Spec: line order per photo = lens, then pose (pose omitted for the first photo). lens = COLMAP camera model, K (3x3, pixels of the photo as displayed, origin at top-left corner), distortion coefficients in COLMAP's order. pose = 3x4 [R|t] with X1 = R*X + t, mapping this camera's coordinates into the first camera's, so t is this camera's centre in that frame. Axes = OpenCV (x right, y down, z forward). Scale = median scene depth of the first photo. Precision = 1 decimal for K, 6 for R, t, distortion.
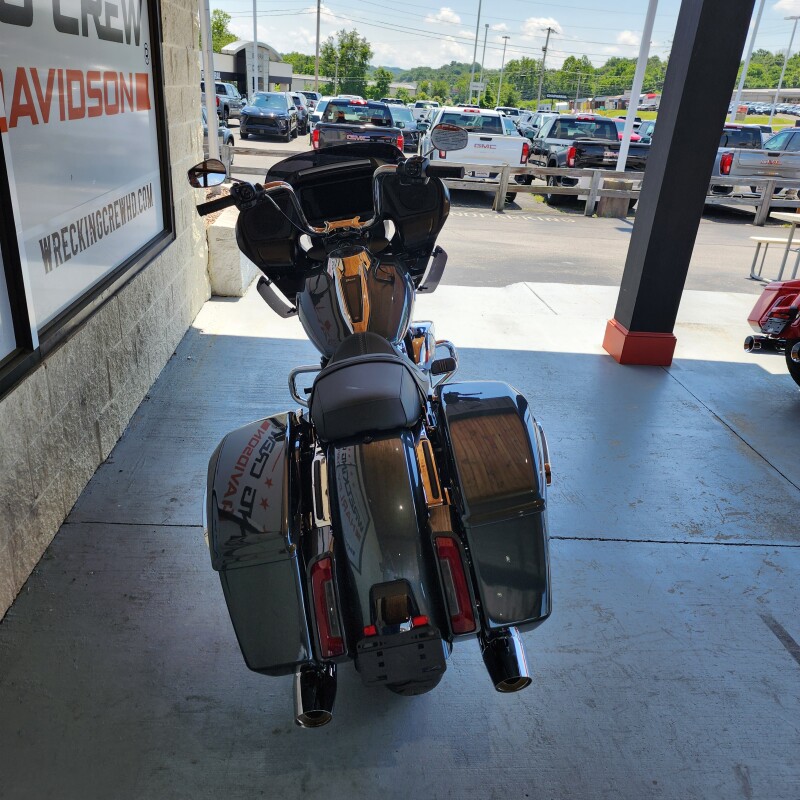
lens RADIAL K [[723.1, 0, 400.0], [0, 723.1, 400.0], [0, 0, 1]] dist [0.068520, -0.045782]
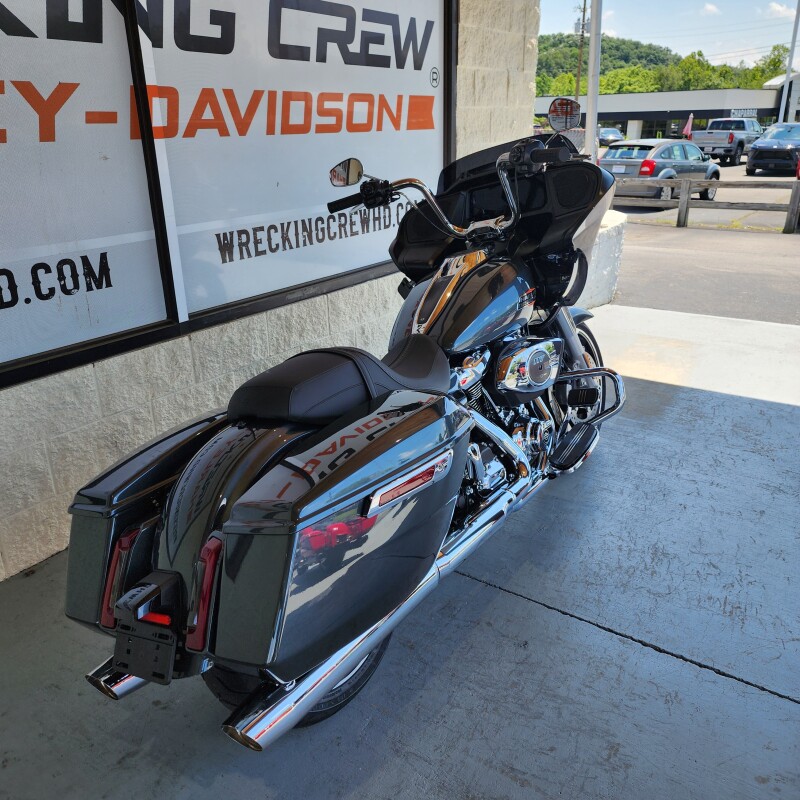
lens RADIAL K [[723.1, 0, 400.0], [0, 723.1, 400.0], [0, 0, 1]] dist [0.068520, -0.045782]
pose [[0.785293, 0.144654, -0.601988, 0.378285], [-0.178526, 0.983929, 0.003545, -0.009695], [0.592826, 0.104686, 0.798497, 0.211972]]
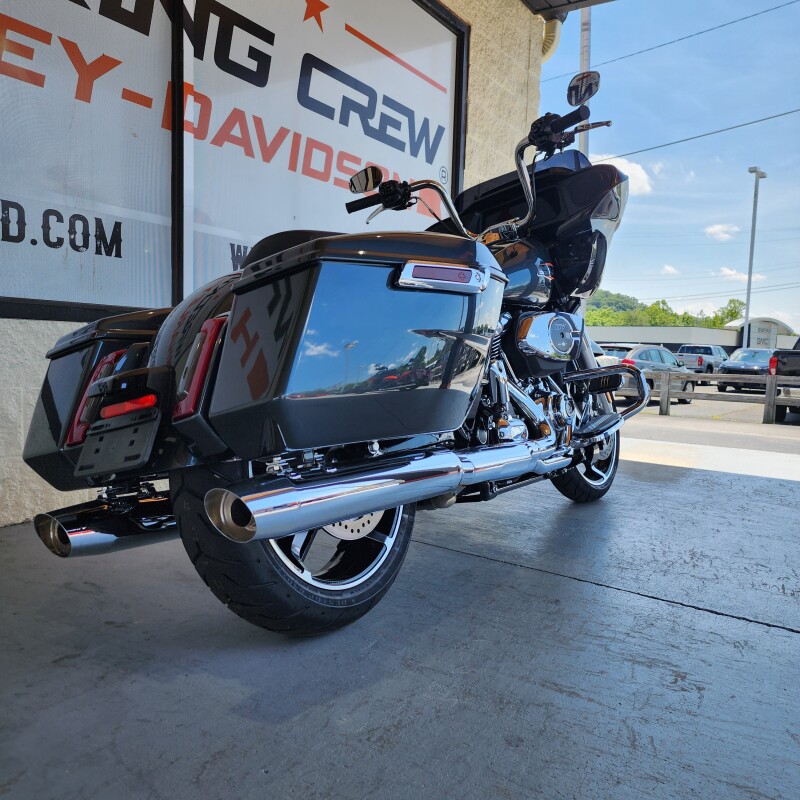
lens RADIAL K [[721.7, 0, 401.9], [0, 721.7, 398.6], [0, 0, 1]] dist [0.058174, -0.021818]
pose [[0.796606, 0.001396, -0.604497, 0.342664], [-0.218159, 0.933269, -0.285334, 0.227692], [0.563760, 0.359175, 0.743753, 0.294599]]
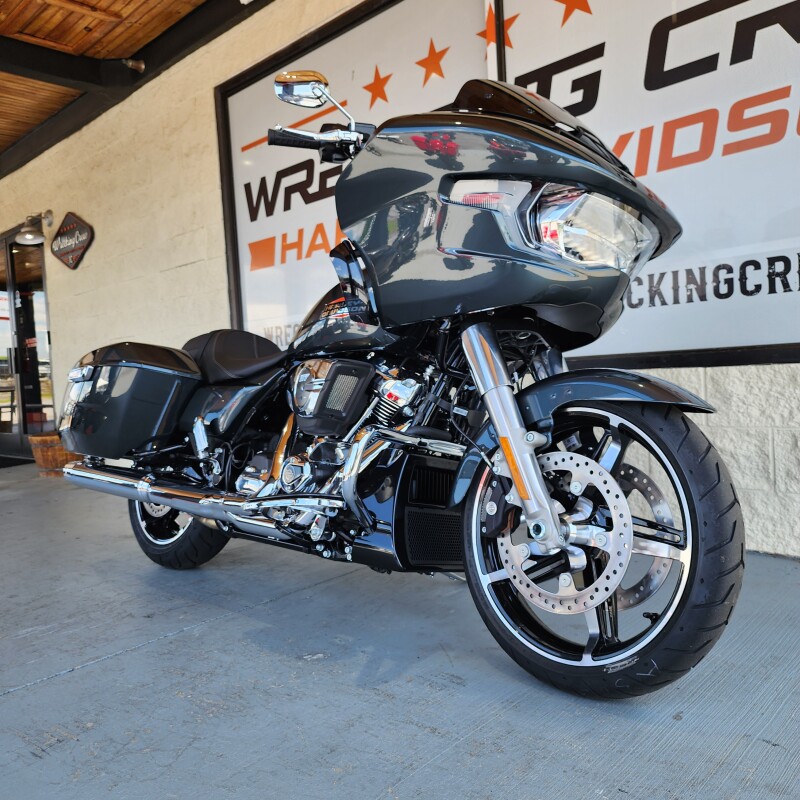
lens RADIAL K [[710.0, 0, 402.2], [0, 710.0, 395.5], [0, 0, 1]] dist [0.051500, -0.033295]
pose [[-0.742901, -0.012520, -0.669284, 0.371705], [-0.265948, 0.923052, 0.277934, -0.242751], [0.614304, 0.384472, -0.689066, 1.342978]]
